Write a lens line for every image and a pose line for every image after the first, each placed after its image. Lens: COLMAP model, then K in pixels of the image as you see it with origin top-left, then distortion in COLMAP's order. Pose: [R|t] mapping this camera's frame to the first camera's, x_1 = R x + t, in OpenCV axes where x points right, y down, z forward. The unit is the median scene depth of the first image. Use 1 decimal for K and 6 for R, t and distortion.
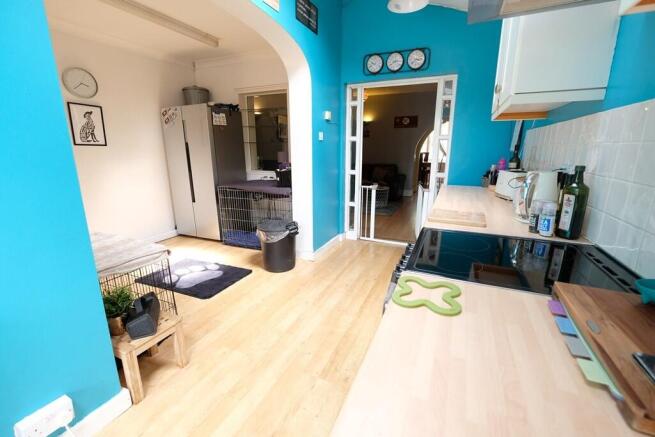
lens RADIAL K [[285.8, 0, 328.0], [0, 285.8, 214.2], [0, 0, 1]] dist [-0.001581, -0.000179]
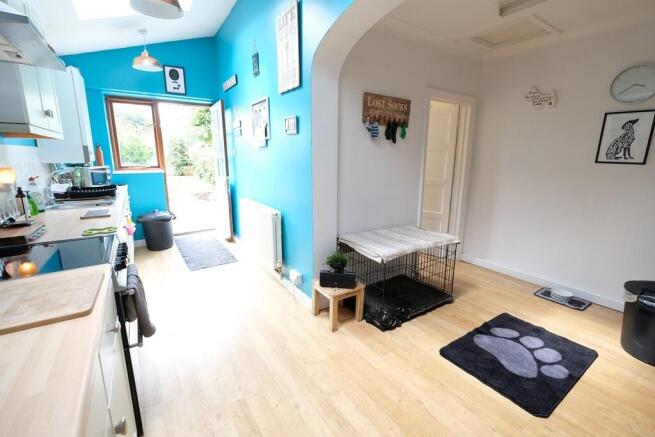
lens RADIAL K [[285.8, 0, 328.0], [0, 285.8, 214.2], [0, 0, 1]] dist [-0.001581, -0.000179]
pose [[-0.534266, 0.166513, -0.828754, 0.279954], [-0.198993, 0.928080, 0.314752, -0.208782], [0.821560, 0.333078, -0.462707, 0.787659]]
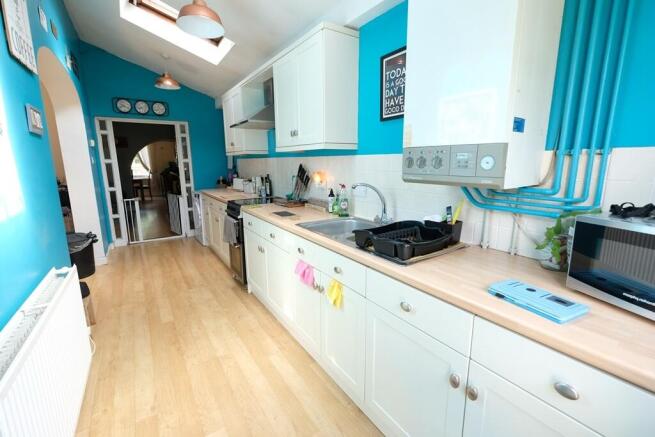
lens RADIAL K [[285.8, 0, 328.0], [0, 285.8, 214.2], [0, 0, 1]] dist [-0.001581, -0.000179]
pose [[0.533151, -0.163009, 0.830168, -0.549420], [0.201522, 0.977487, 0.062514, 0.076542], [-0.821669, 0.133968, 0.553998, -0.472150]]
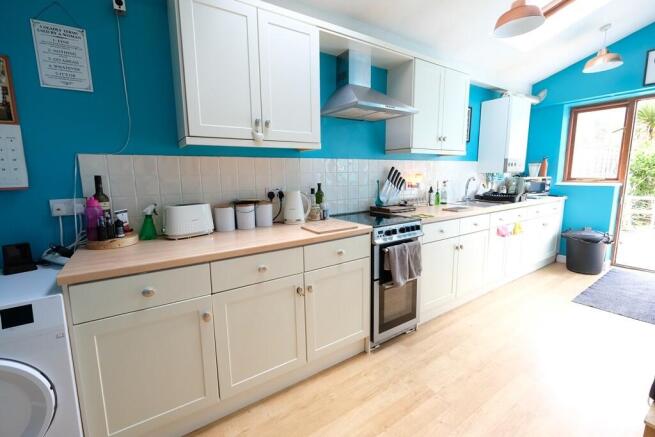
lens RADIAL K [[285.8, 0, 328.0], [0, 285.8, 214.2], [0, 0, 1]] dist [-0.001581, -0.000179]
pose [[-0.845095, -0.069659, 0.530059, -0.108557], [0.131817, 0.933715, 0.332868, -0.226744], [-0.518111, 0.351176, -0.779895, 0.941265]]
